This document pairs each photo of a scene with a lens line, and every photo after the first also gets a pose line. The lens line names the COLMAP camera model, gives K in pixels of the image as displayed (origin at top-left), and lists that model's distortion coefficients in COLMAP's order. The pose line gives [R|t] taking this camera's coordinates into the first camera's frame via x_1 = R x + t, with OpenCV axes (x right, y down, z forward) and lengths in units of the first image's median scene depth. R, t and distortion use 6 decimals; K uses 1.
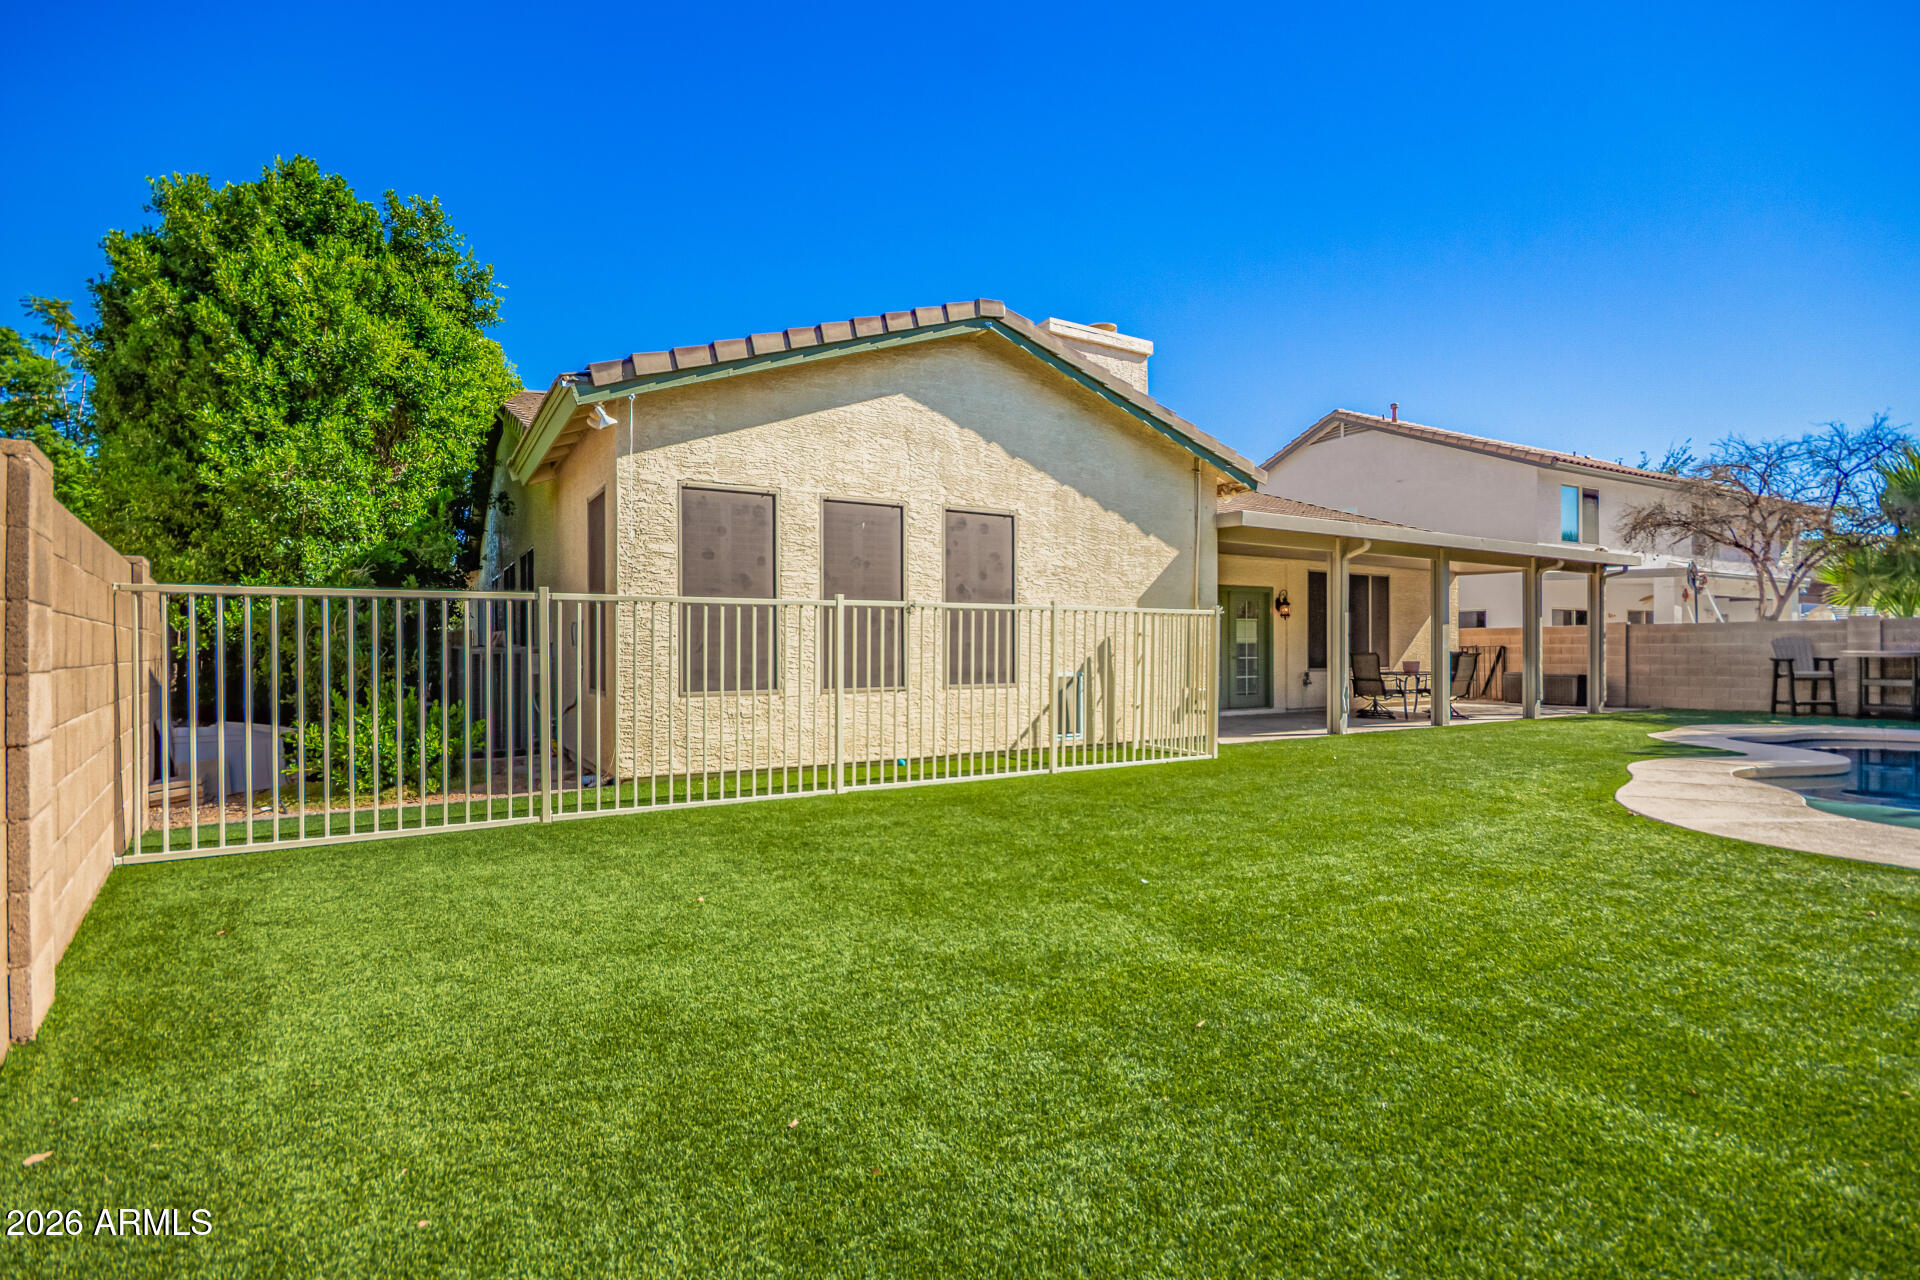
lens RADIAL K [[908.3, 0, 955.7], [0, 908.3, 649.7], [0, 0, 1]] dist [-0.012376, -0.000028]
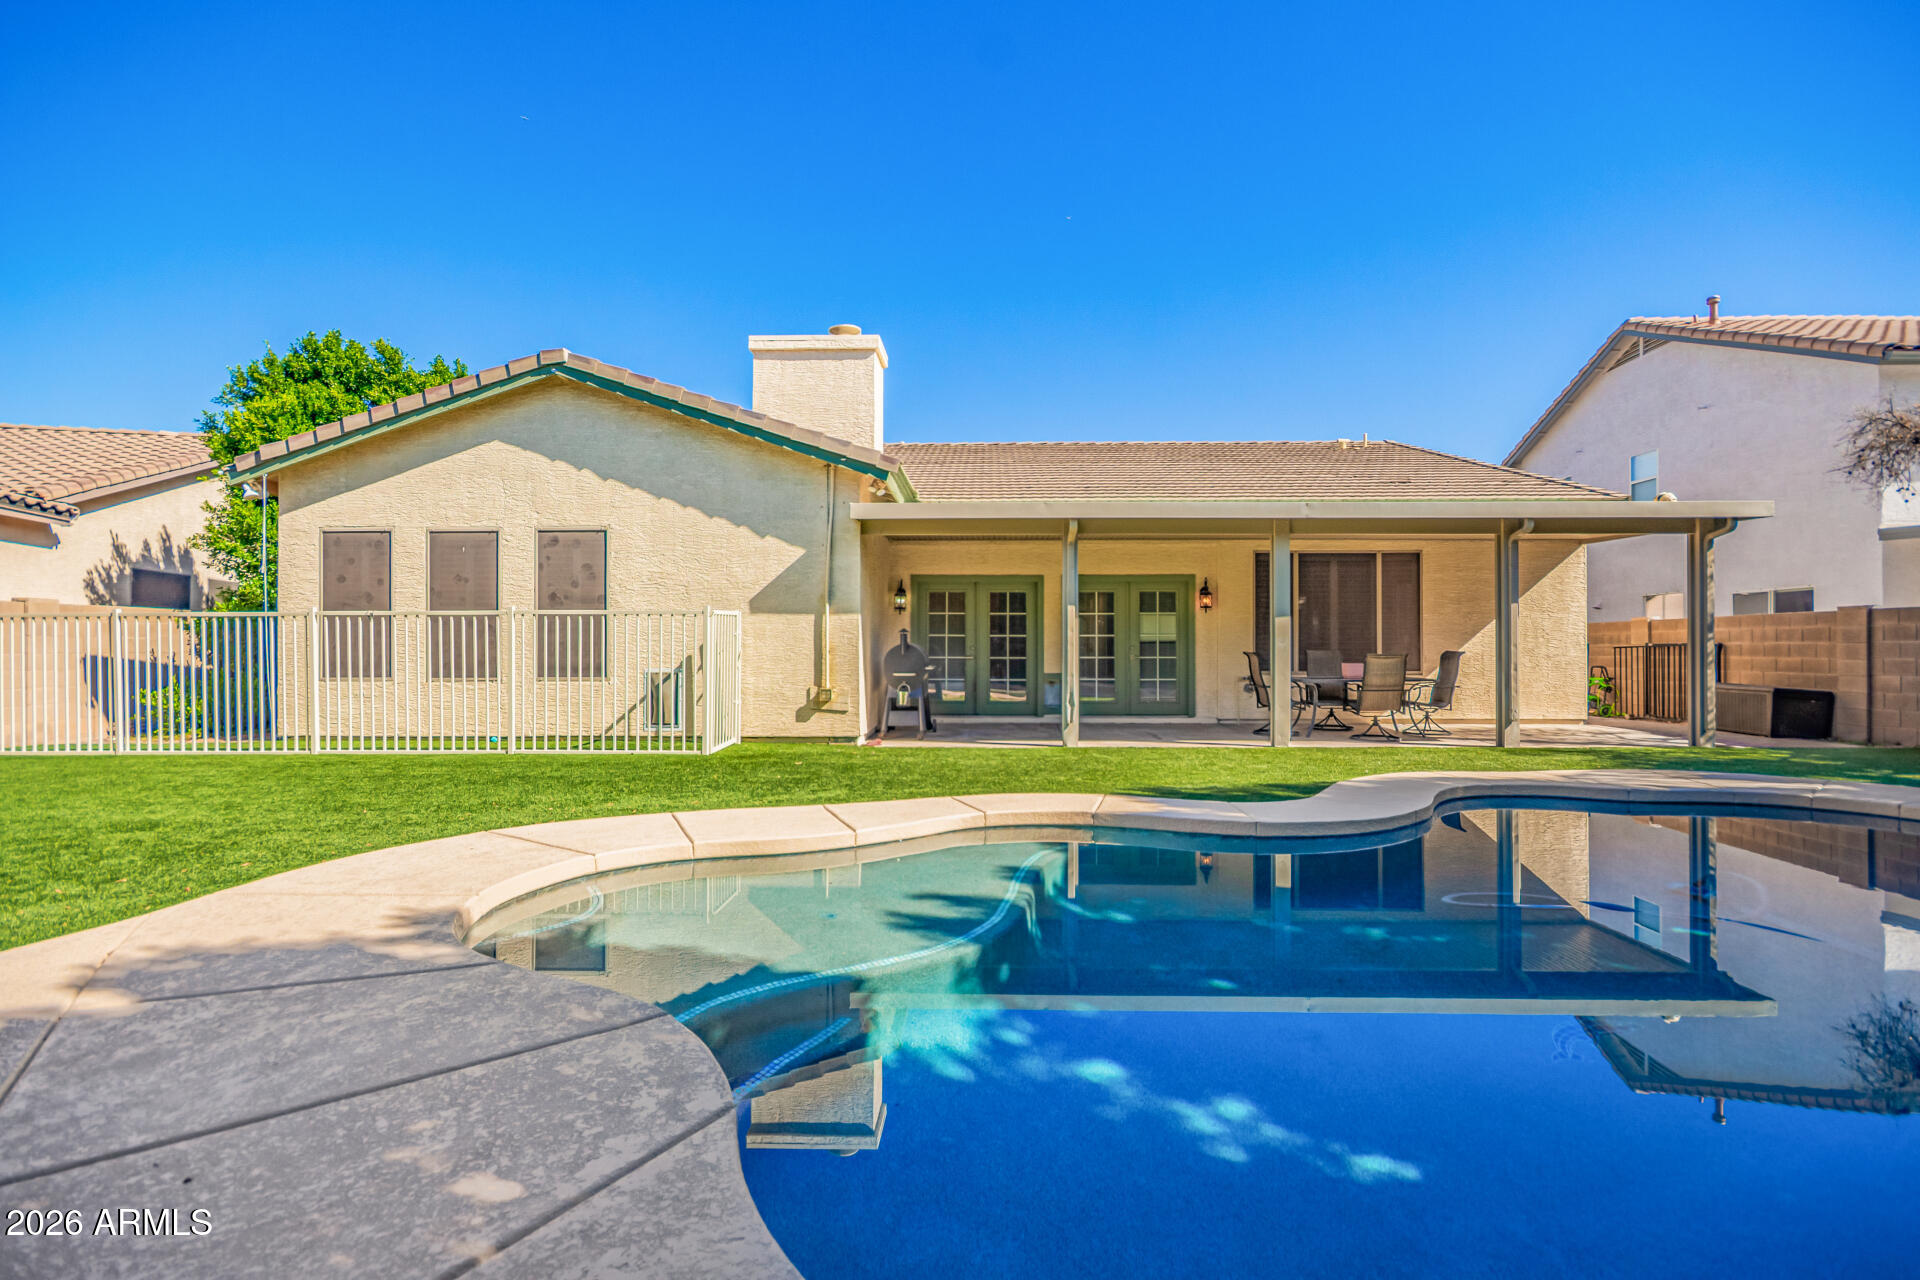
lens RADIAL K [[908.3, 0, 958.4], [0, 908.3, 639.2], [0, 0, 1]] dist [-0.012376, -0.000028]
pose [[0.848321, 0.001684, -0.529479, 1.062414], [-0.002017, 0.999998, -0.000051, -0.012366], [0.529478, 0.001111, 0.848323, 0.276942]]
